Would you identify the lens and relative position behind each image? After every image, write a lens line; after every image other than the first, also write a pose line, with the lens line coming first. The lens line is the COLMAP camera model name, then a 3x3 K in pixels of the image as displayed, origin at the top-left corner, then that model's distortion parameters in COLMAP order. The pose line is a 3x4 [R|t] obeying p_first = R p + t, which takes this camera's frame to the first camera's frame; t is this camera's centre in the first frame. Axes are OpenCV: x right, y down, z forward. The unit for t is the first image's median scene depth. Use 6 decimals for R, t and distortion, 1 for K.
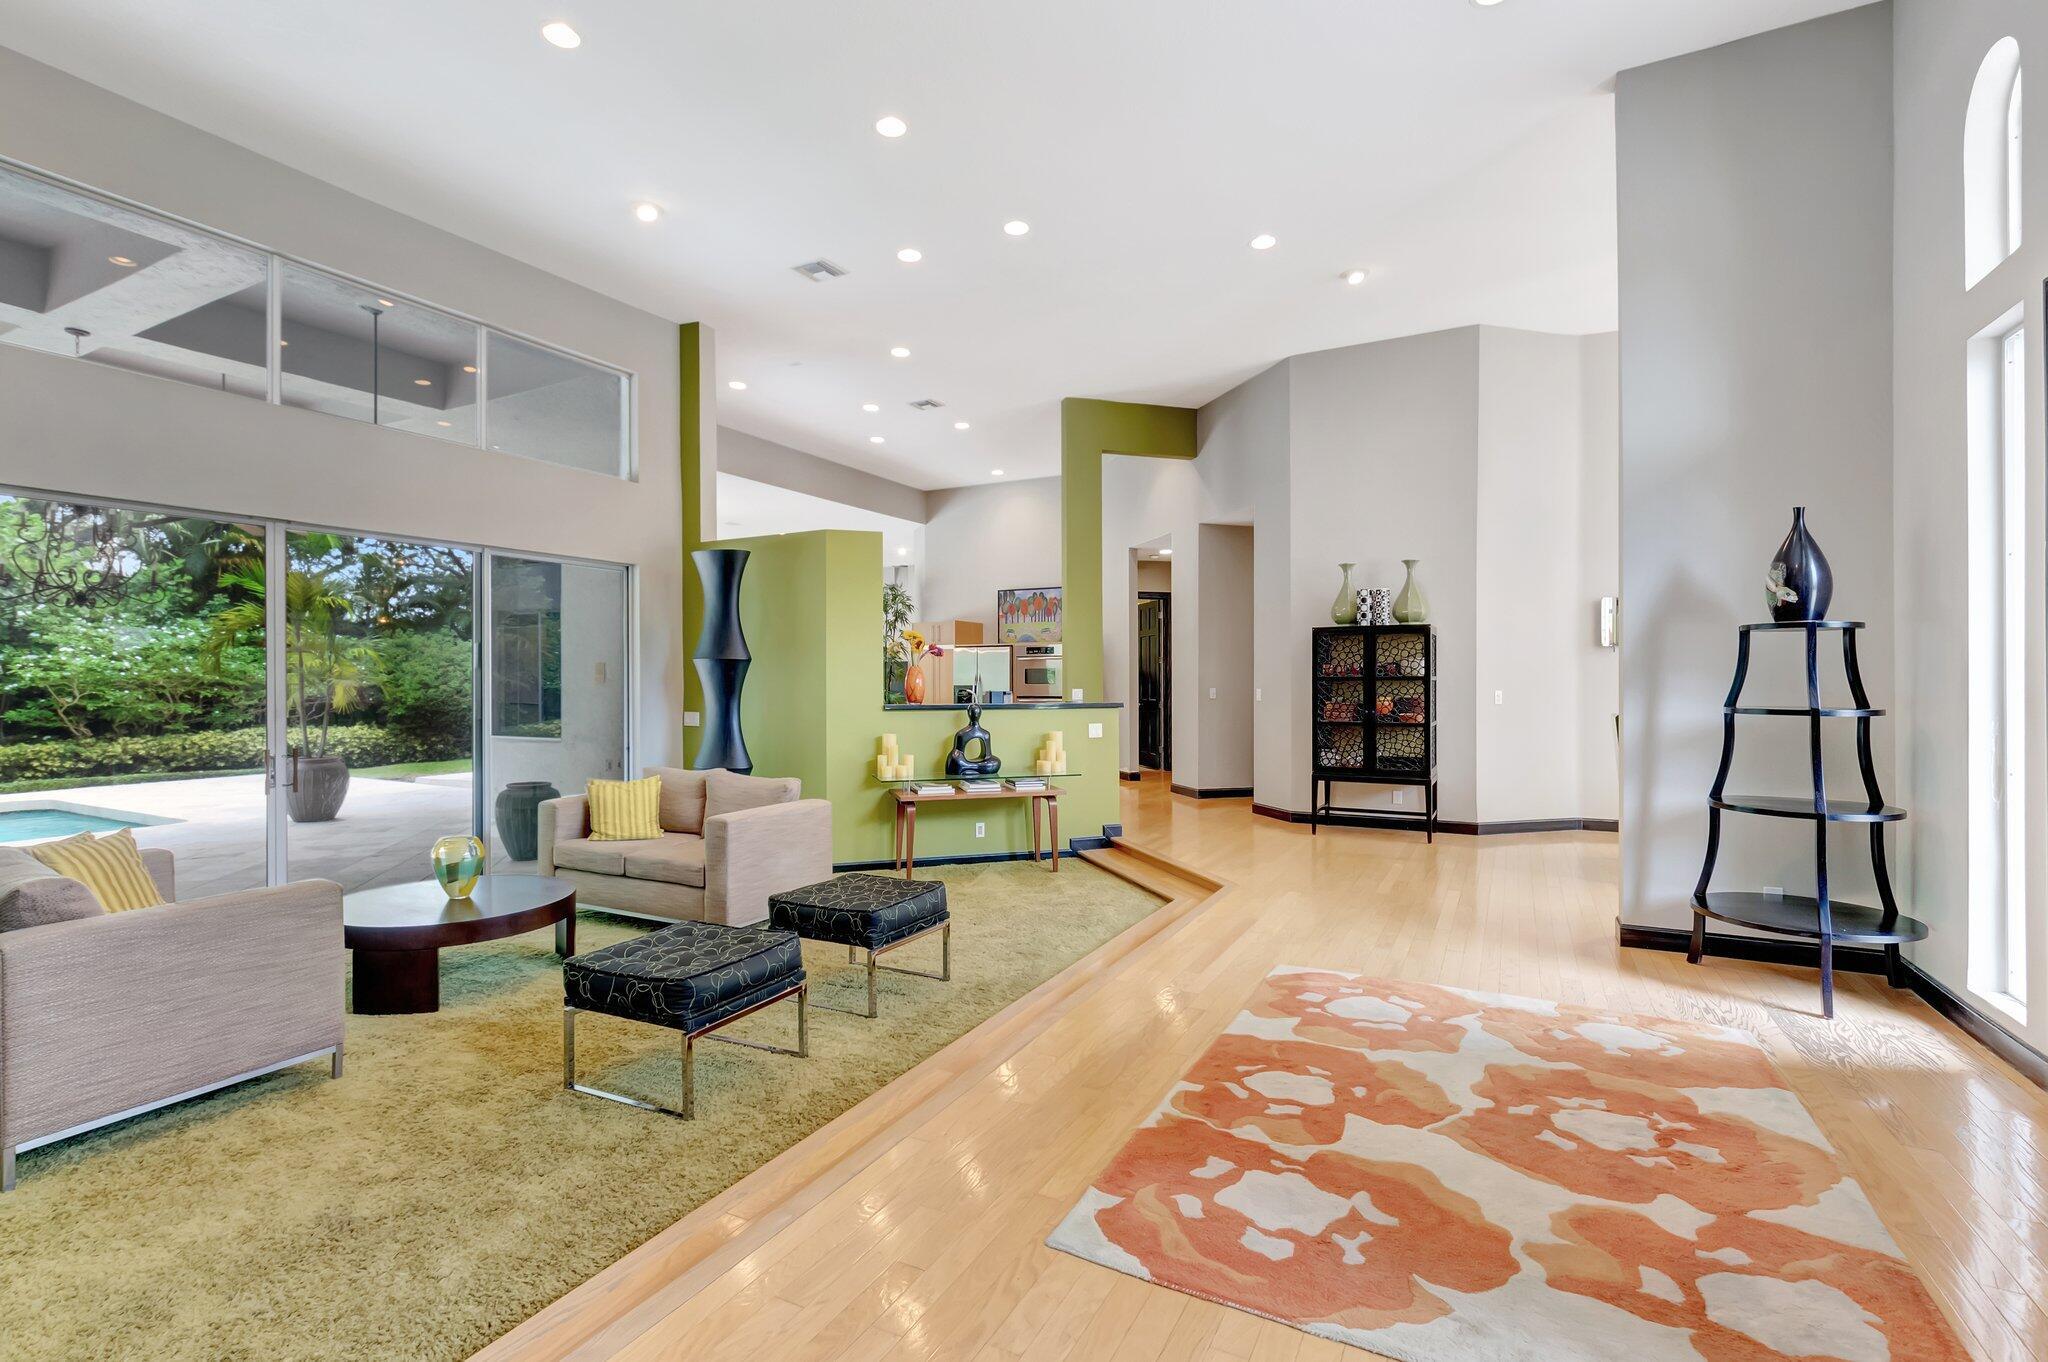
lens RADIAL K [[913.5, 0, 1015.5], [0, 913.5, 676.3], [0, 0, 1]] dist [0.023733, -0.004459]
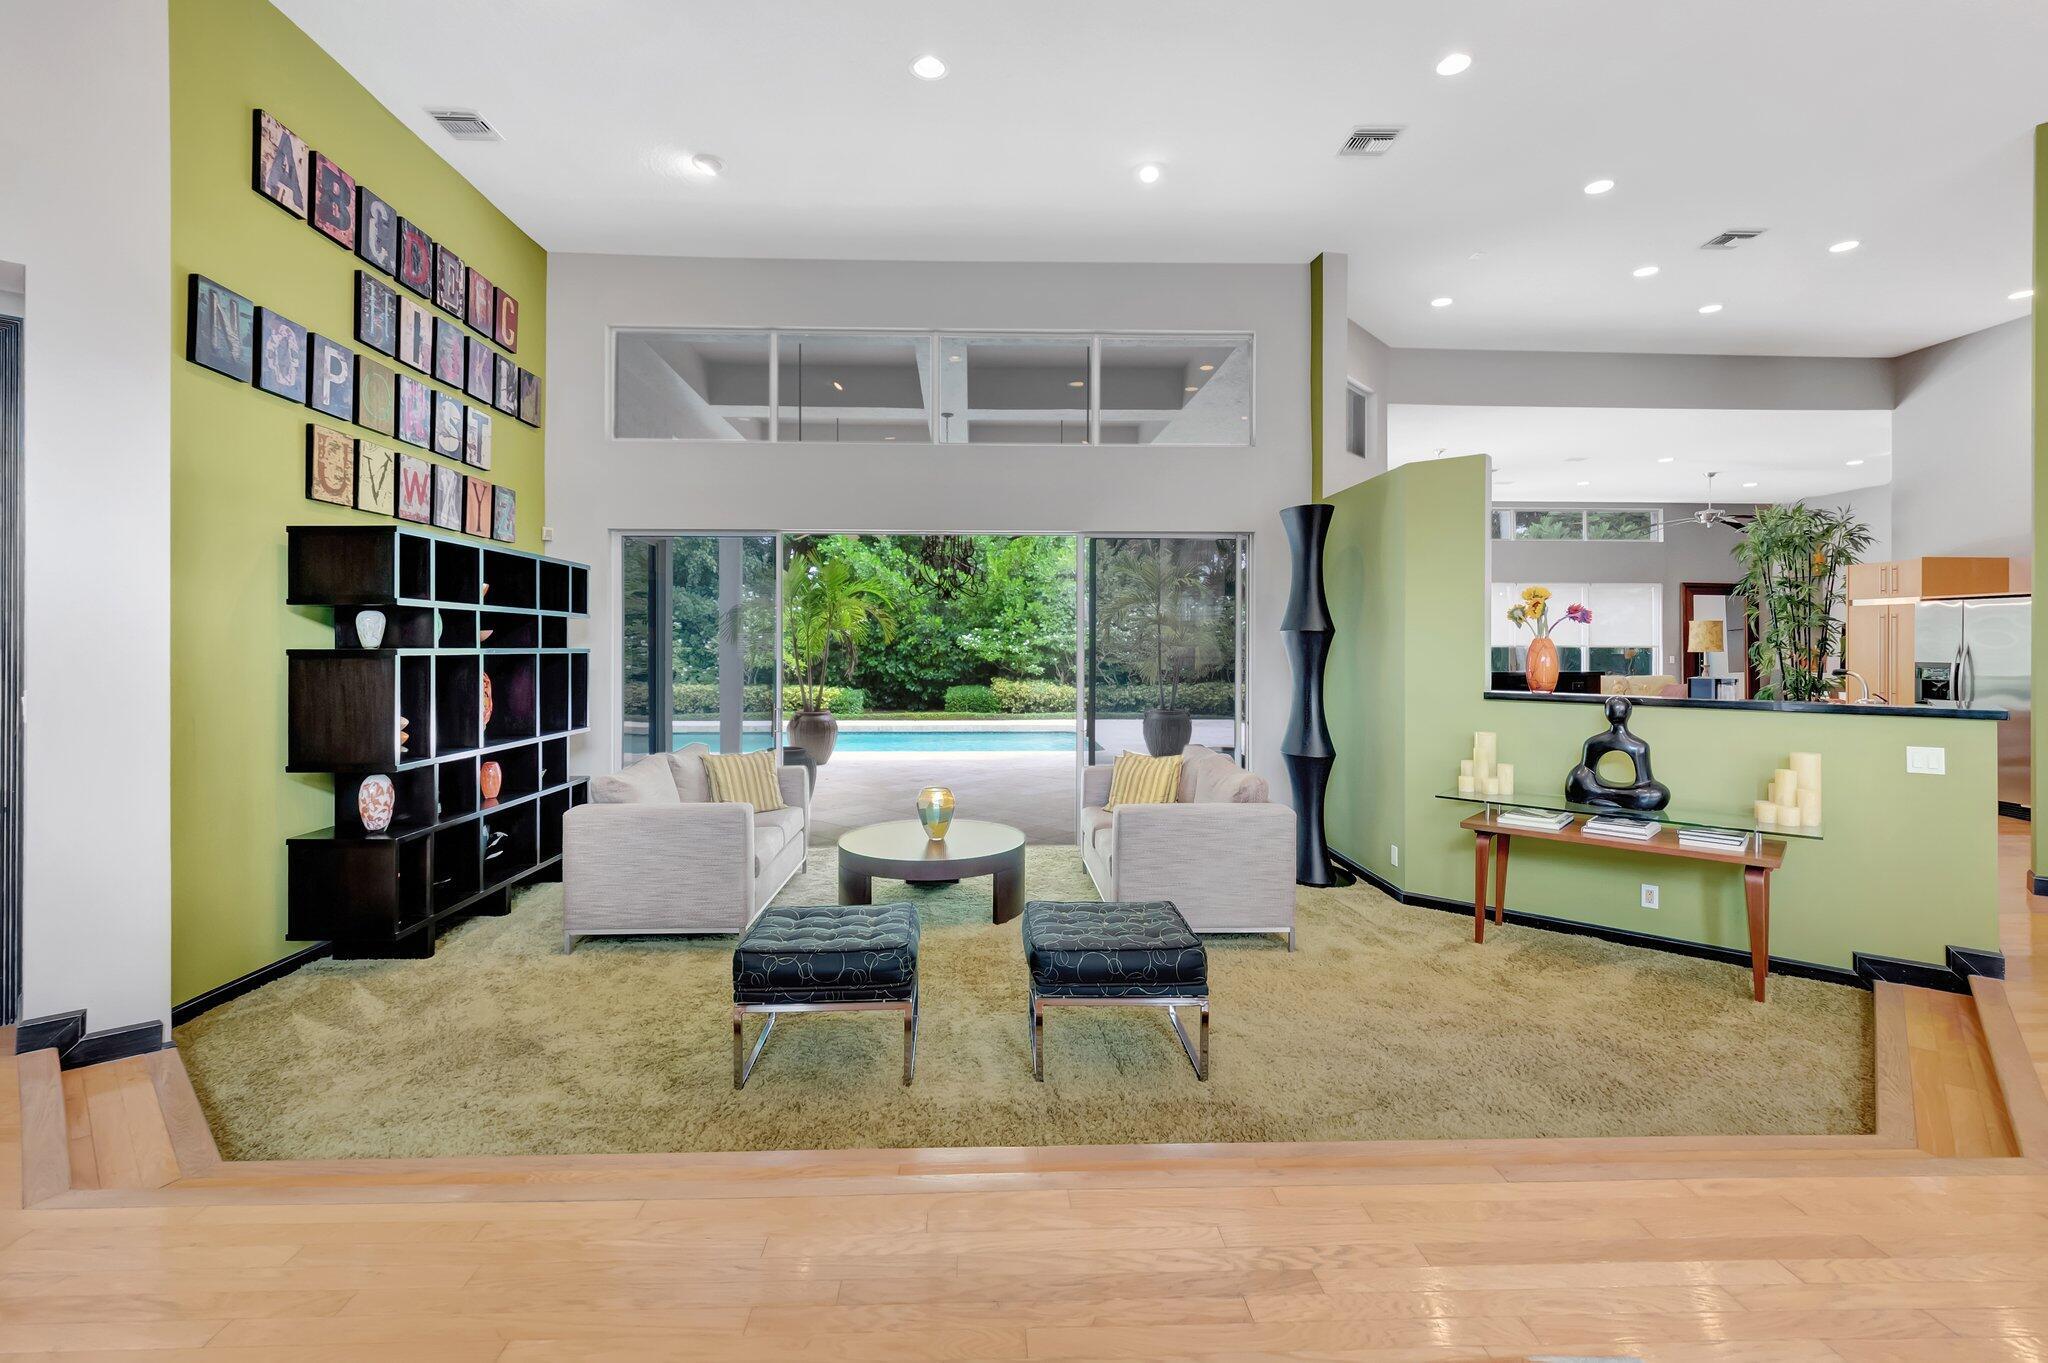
lens RADIAL K [[913.5, 0, 1018.5], [0, 913.5, 643.1], [0, 0, 1]] dist [0.023733, -0.004459]
pose [[0.530214, 0.005004, -0.847849, 0.281184], [-0.001968, 0.999987, 0.004671, -0.010336], [0.847861, -0.000808, 0.530217, 0.295611]]
